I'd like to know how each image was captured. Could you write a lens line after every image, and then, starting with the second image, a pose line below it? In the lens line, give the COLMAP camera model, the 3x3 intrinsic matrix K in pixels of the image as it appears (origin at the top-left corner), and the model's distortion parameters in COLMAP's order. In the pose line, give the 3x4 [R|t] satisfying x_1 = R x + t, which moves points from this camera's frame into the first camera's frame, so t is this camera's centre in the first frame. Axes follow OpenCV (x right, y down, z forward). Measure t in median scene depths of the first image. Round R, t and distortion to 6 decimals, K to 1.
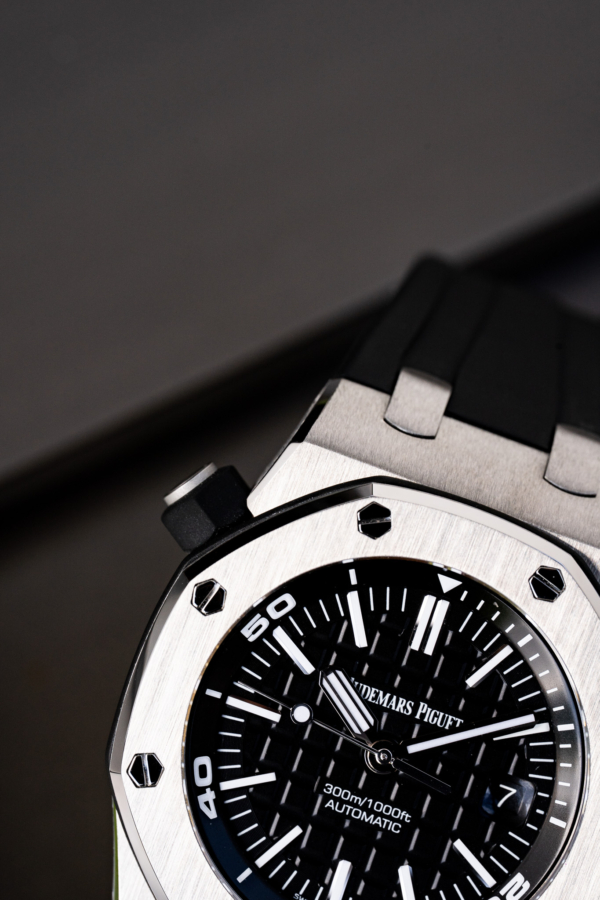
lens RADIAL K [[4046.7, 0, 300.0], [0, 4046.7, 450.0], [0, 0, 1]] dist [1.225694, -7.731560]
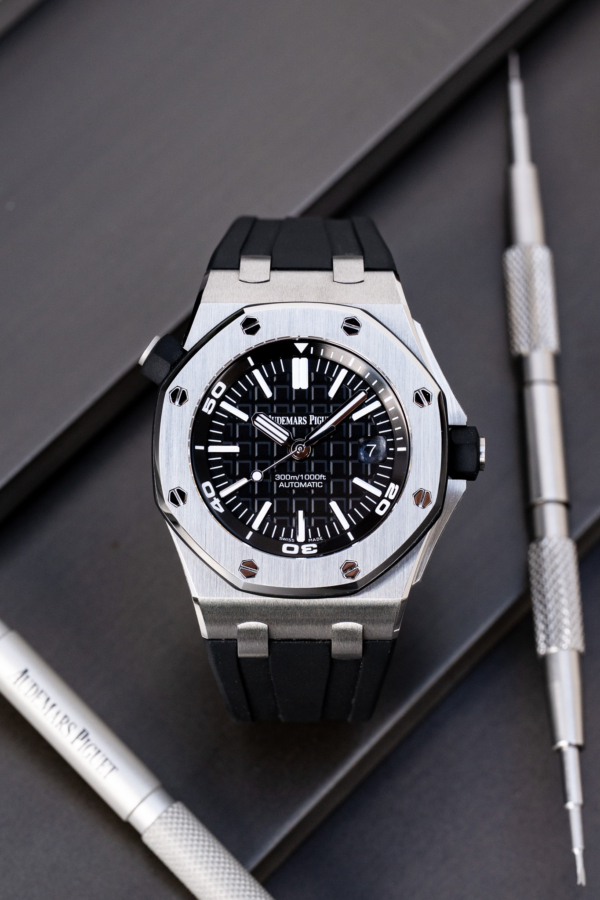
lens RADIAL K [[4046.7, 0, 300.0], [0, 4046.7, 450.0], [0, 0, 1]] dist [1.225694, -7.731560]
pose [[0.941413, -0.336030, 0.028723, -0.031161], [0.336766, 0.932046, -0.133711, 0.315158], [0.018159, 0.135550, 0.990604, -0.777121]]
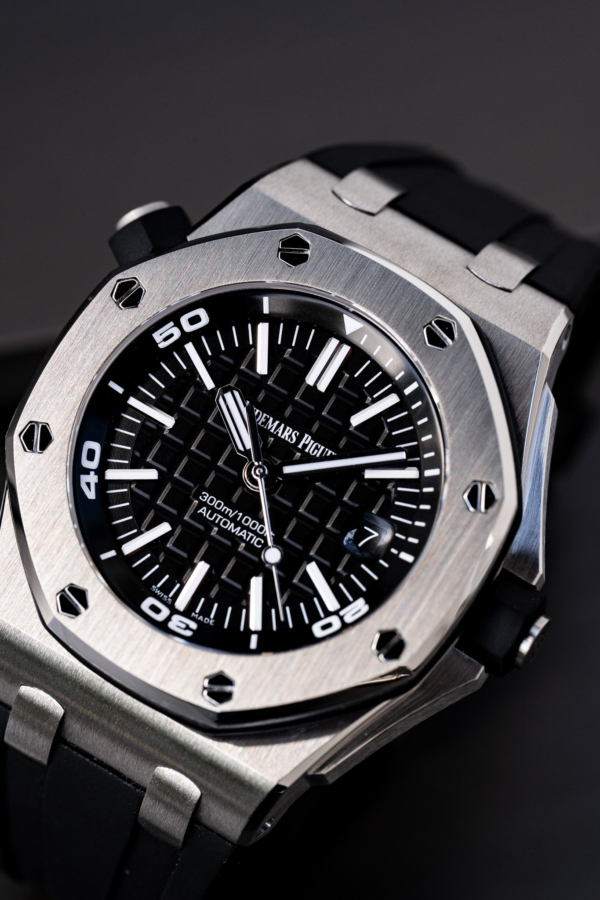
lens RADIAL K [[4046.7, 0, 300.0], [0, 4046.7, 450.0], [0, 0, 1]] dist [1.225694, -7.731560]
pose [[0.972584, 0.171960, -0.156557, 0.193987], [-0.207667, 0.945213, -0.251886, 0.331776], [0.104666, 0.277492, 0.955010, -0.004612]]
